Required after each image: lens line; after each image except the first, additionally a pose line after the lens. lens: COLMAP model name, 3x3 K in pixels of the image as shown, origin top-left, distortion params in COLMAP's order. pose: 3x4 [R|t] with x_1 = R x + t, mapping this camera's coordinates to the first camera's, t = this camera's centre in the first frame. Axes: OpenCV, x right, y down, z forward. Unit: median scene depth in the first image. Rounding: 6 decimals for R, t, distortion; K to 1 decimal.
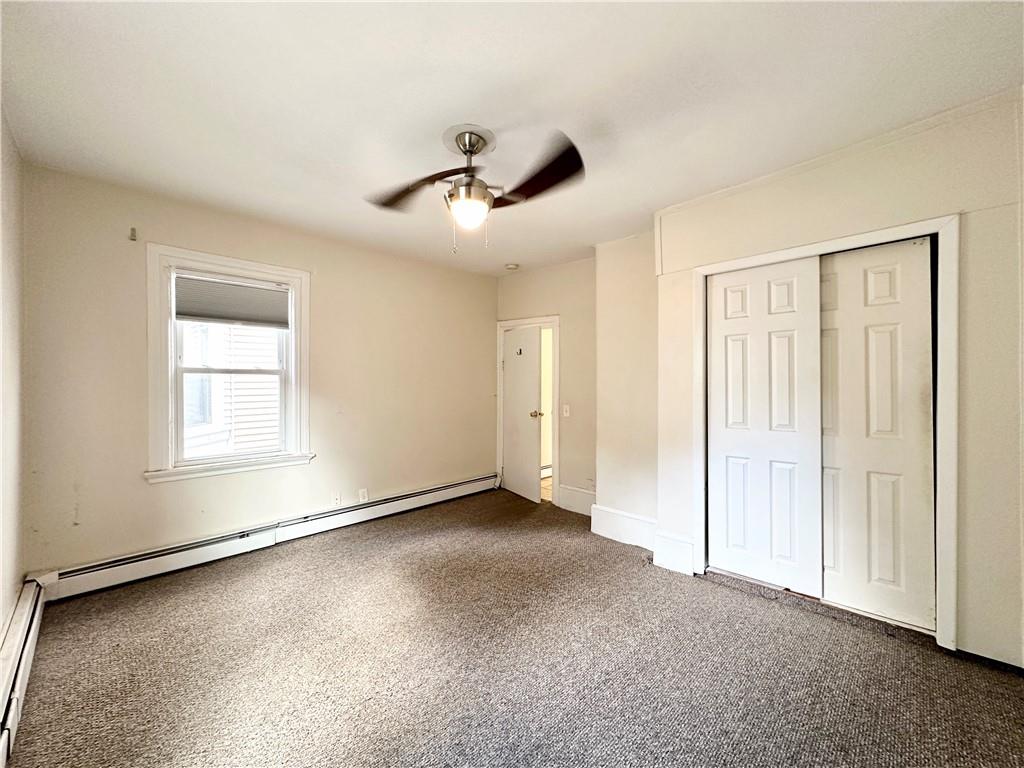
lens RADIAL K [[407.6, 0, 512.0], [0, 407.6, 384.0], [0, 0, 1]] dist [-0.004780, 0.000759]
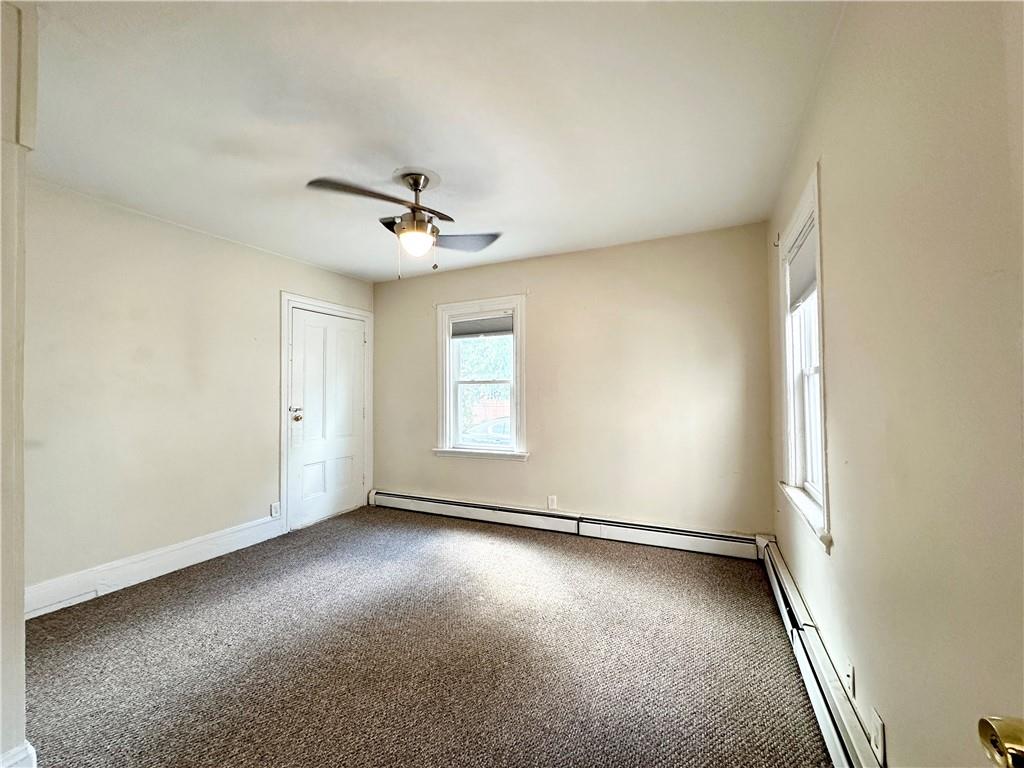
lens RADIAL K [[407.6, 0, 512.0], [0, 407.6, 384.0], [0, 0, 1]] dist [-0.004780, 0.000759]
pose [[-0.945485, 0.003982, -0.325642, 0.010775], [0.009487, 0.999838, -0.015320, -0.004438], [0.325528, -0.017574, -0.945369, 1.441847]]
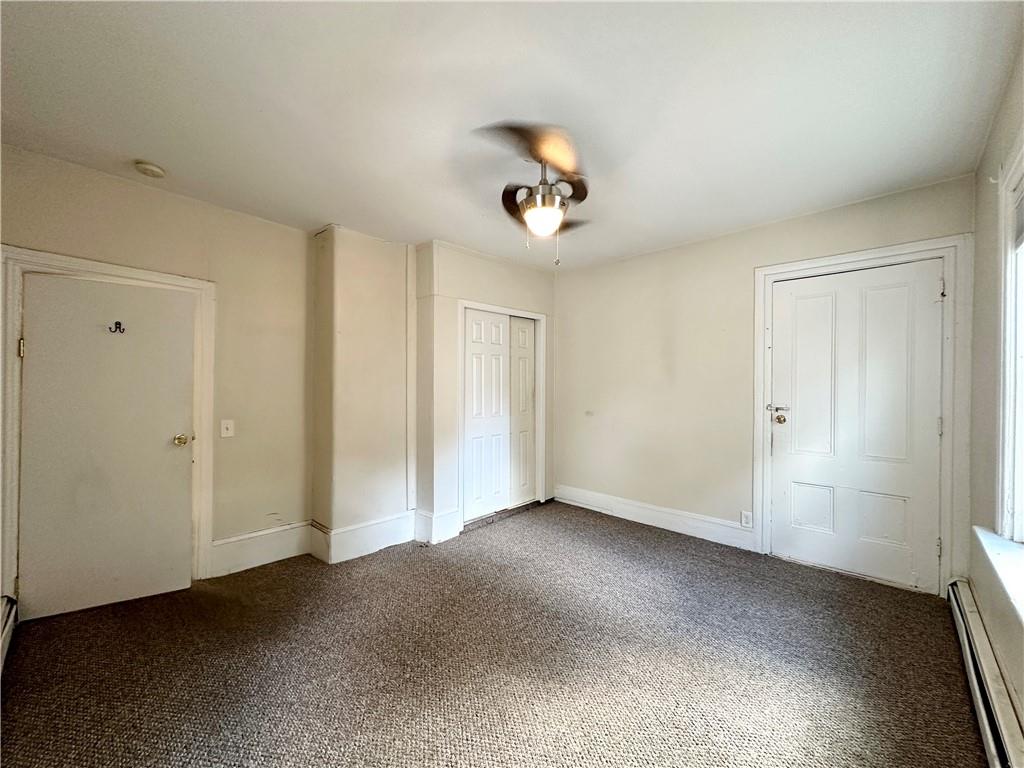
lens RADIAL K [[407.6, 0, 512.0], [0, 407.6, 384.0], [0, 0, 1]] dist [-0.004780, 0.000759]
pose [[-0.017360, -0.000894, 0.999849, -0.740802], [-0.001588, 0.999998, 0.000867, -0.011497], [-0.999848, -0.001573, -0.017362, 0.733474]]
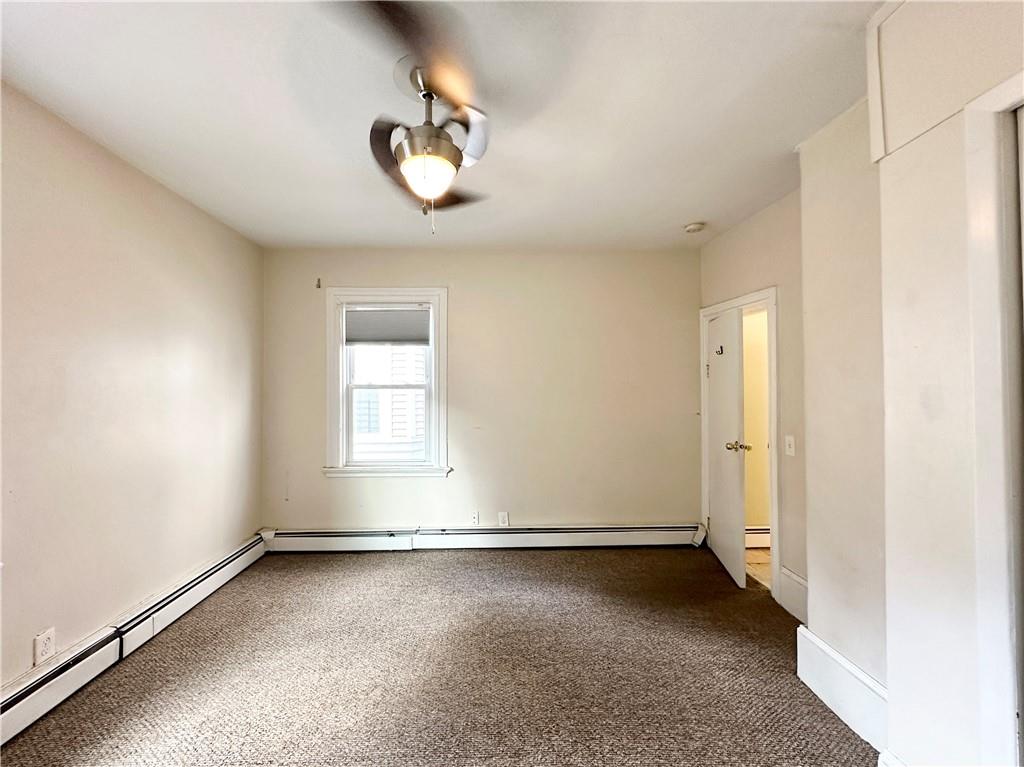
lens RADIAL K [[421.1, 0, 499.5], [0, 421.1, 385.0], [0, 0, 1]] dist [-0.004754, 0.000061]
pose [[0.717507, -0.012038, -0.696447, 0.346893], [0.001353, 0.999873, -0.015889, -0.016738], [0.696550, 0.010458, 0.717432, 0.365926]]
